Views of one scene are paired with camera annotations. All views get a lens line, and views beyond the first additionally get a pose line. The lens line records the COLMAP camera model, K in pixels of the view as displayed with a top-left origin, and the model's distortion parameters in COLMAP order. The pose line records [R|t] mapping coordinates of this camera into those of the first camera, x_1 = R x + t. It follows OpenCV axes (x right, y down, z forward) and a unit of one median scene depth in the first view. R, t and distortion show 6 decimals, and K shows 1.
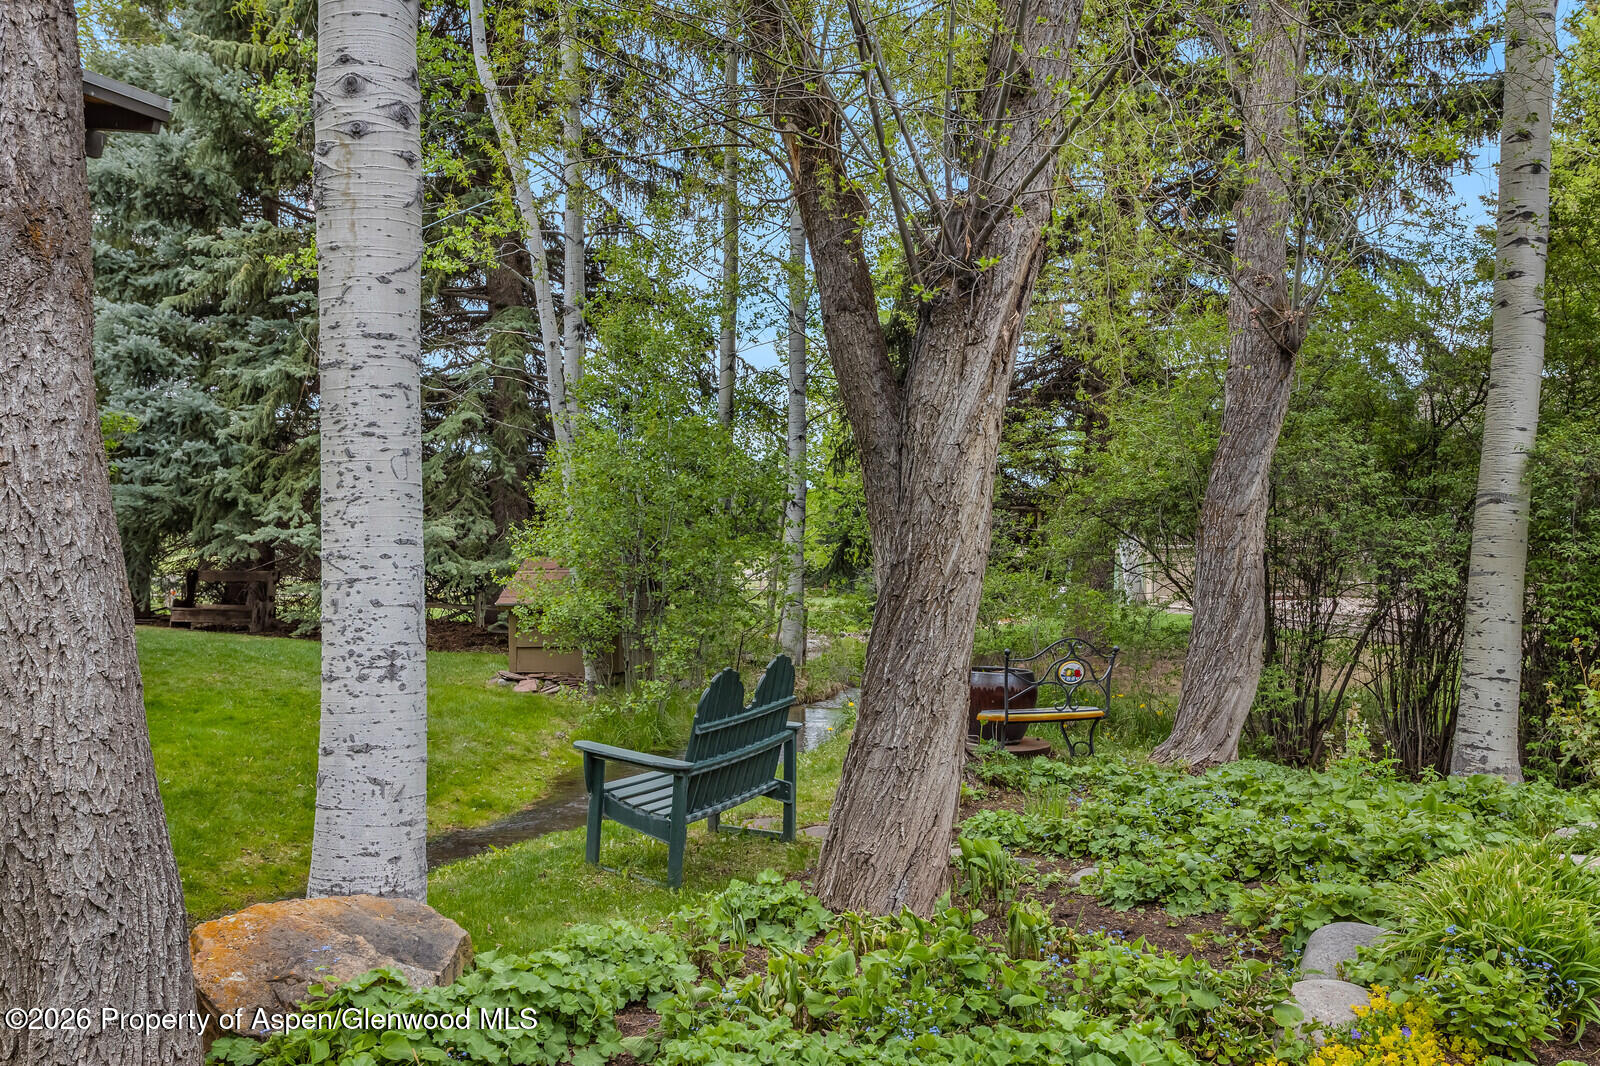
lens RADIAL K [[1334.5, 0, 801.0], [0, 1334.5, 534.5], [0, 0, 1]] dist [0.006376, -0.006586]
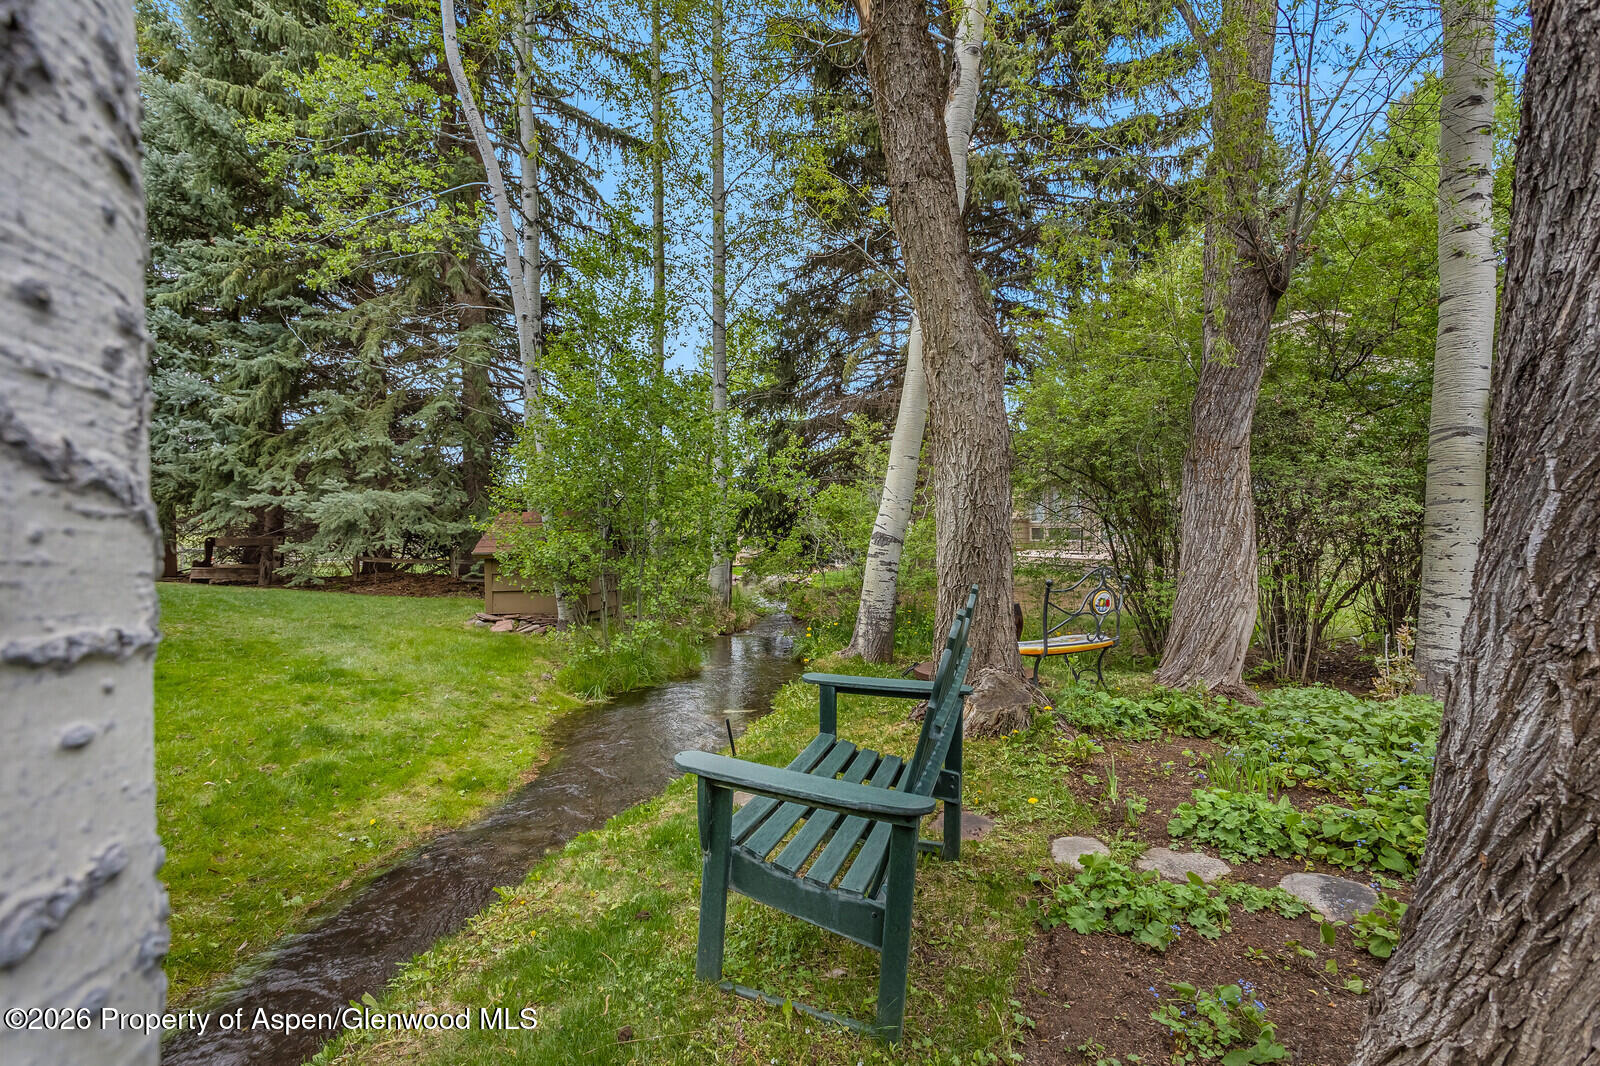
lens RADIAL K [[779.1, 0, 797.5], [0, 779.1, 534.3], [0, 0, 1]] dist [0.000218, 0.001275]
pose [[0.983189, -0.009035, 0.182368, -0.062180], [0.006359, 0.999863, 0.015254, 0.021709], [-0.182481, -0.013838, 0.983112, 0.240820]]
